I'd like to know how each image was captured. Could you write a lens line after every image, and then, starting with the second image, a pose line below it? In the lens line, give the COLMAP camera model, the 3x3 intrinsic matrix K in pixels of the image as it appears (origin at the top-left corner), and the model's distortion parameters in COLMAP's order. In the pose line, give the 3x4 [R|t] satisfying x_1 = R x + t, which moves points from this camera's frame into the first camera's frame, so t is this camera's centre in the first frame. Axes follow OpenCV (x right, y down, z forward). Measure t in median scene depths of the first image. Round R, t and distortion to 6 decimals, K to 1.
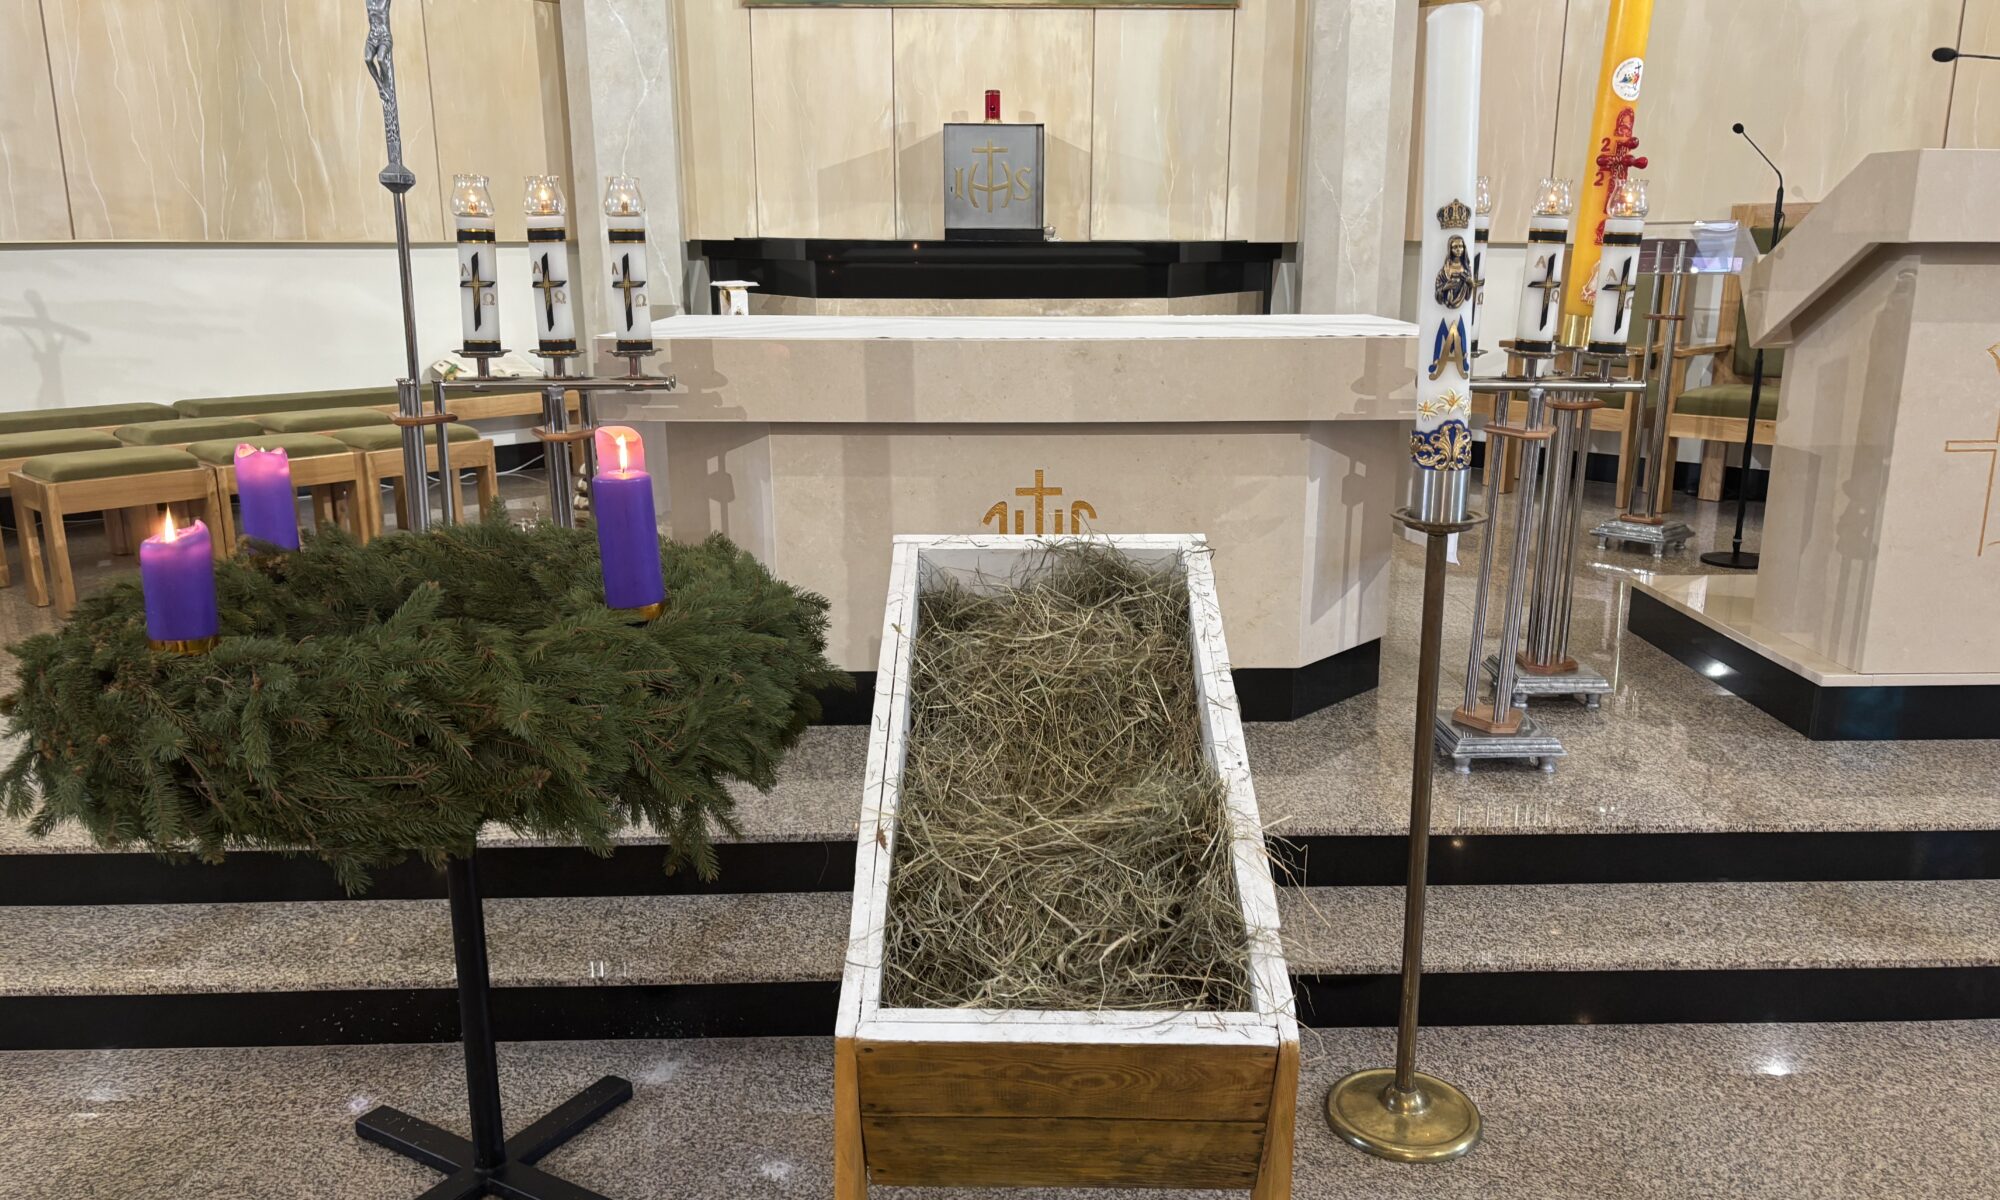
lens RADIAL K [[1497.6, 0, 999.8], [0, 1497.6, 604.2], [0, 0, 1]] dist [0.031306, 0.001404]
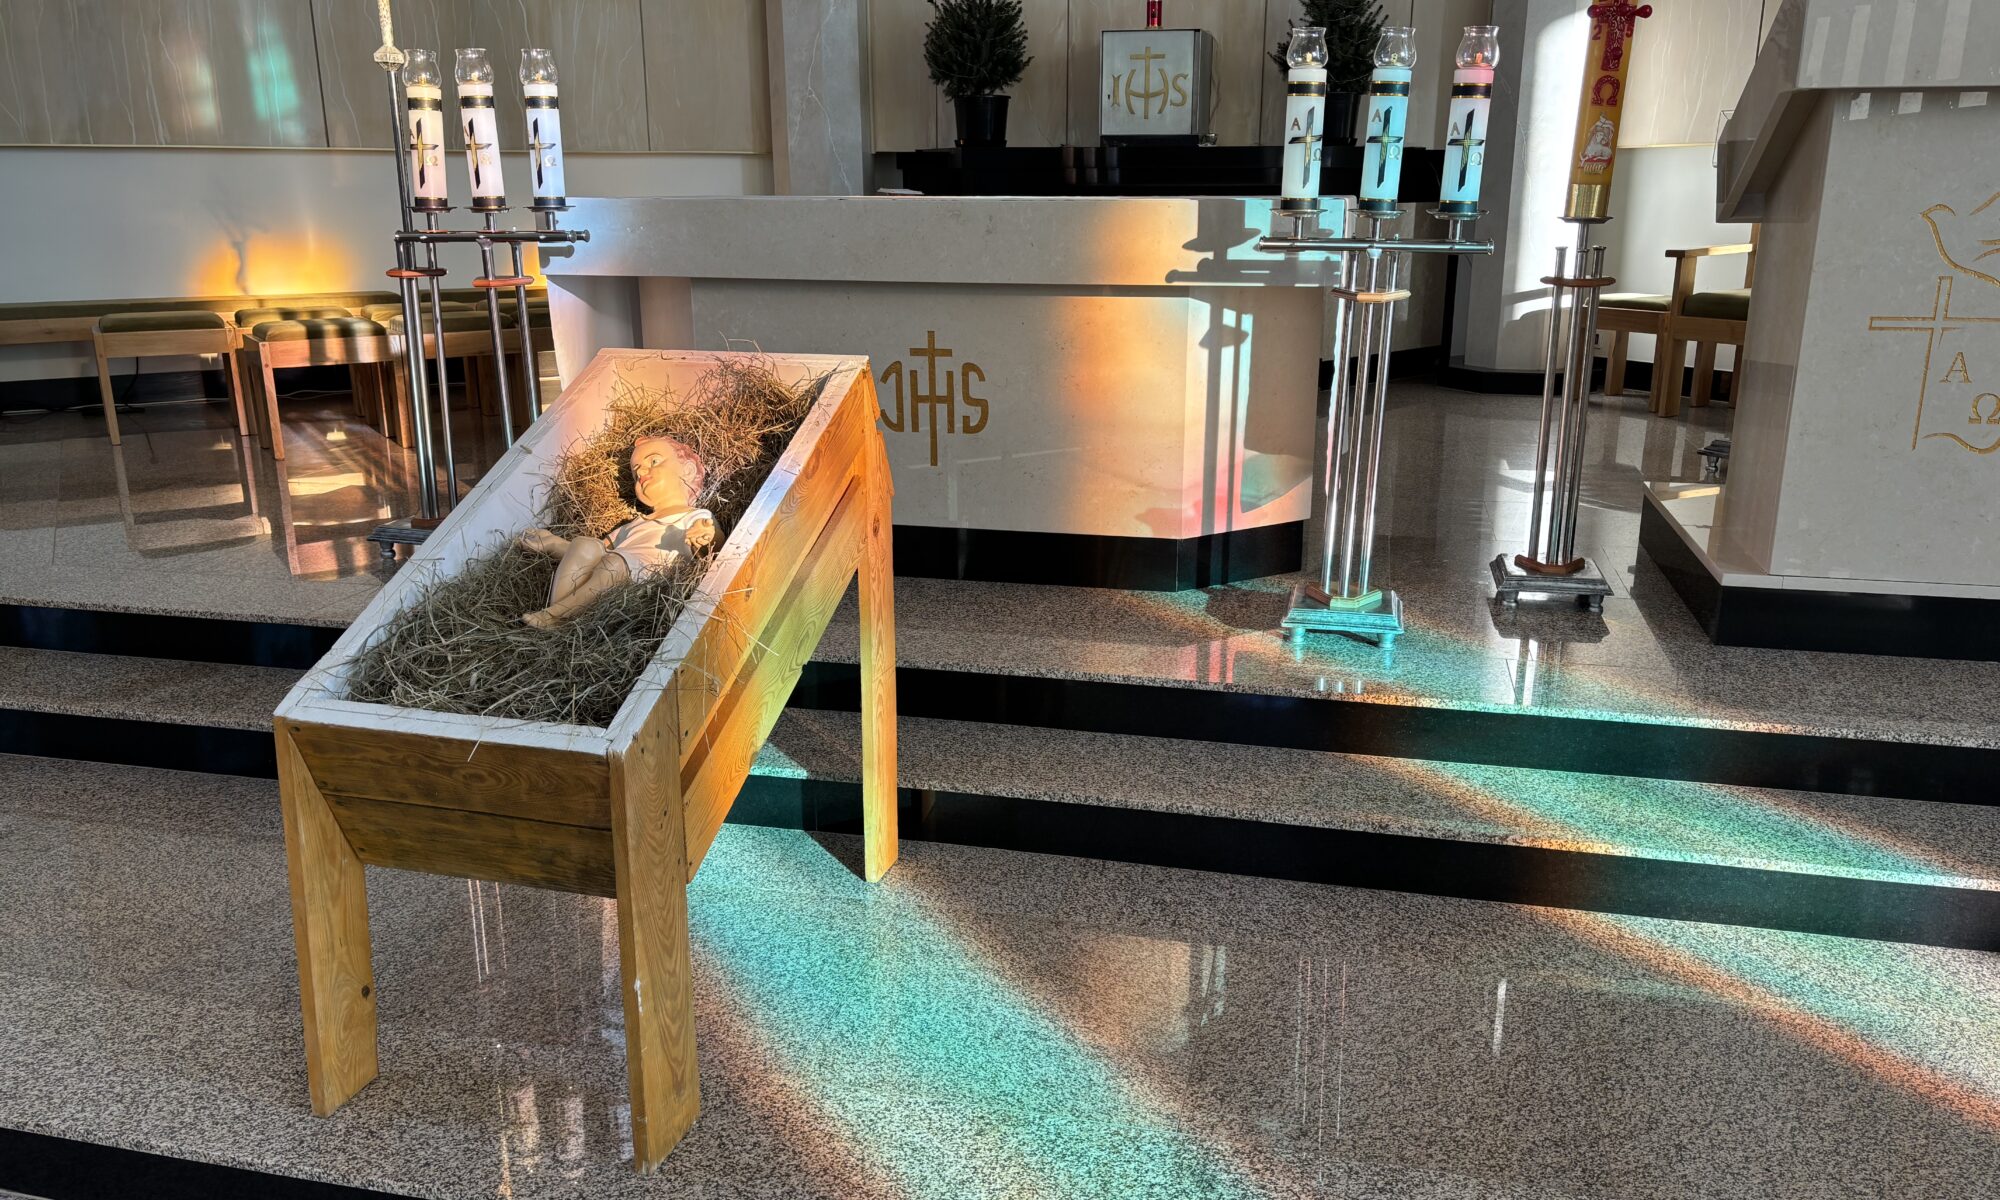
lens RADIAL K [[1497.6, 0, 994.3], [0, 1497.6, 598.6], [0, 0, 1]] dist [0.031306, 0.001404]
pose [[0.965223, 0.068848, -0.252199, 0.432507], [-0.061676, 0.997438, 0.036242, 0.069545], [0.254048, -0.019427, 0.966996, -0.003243]]
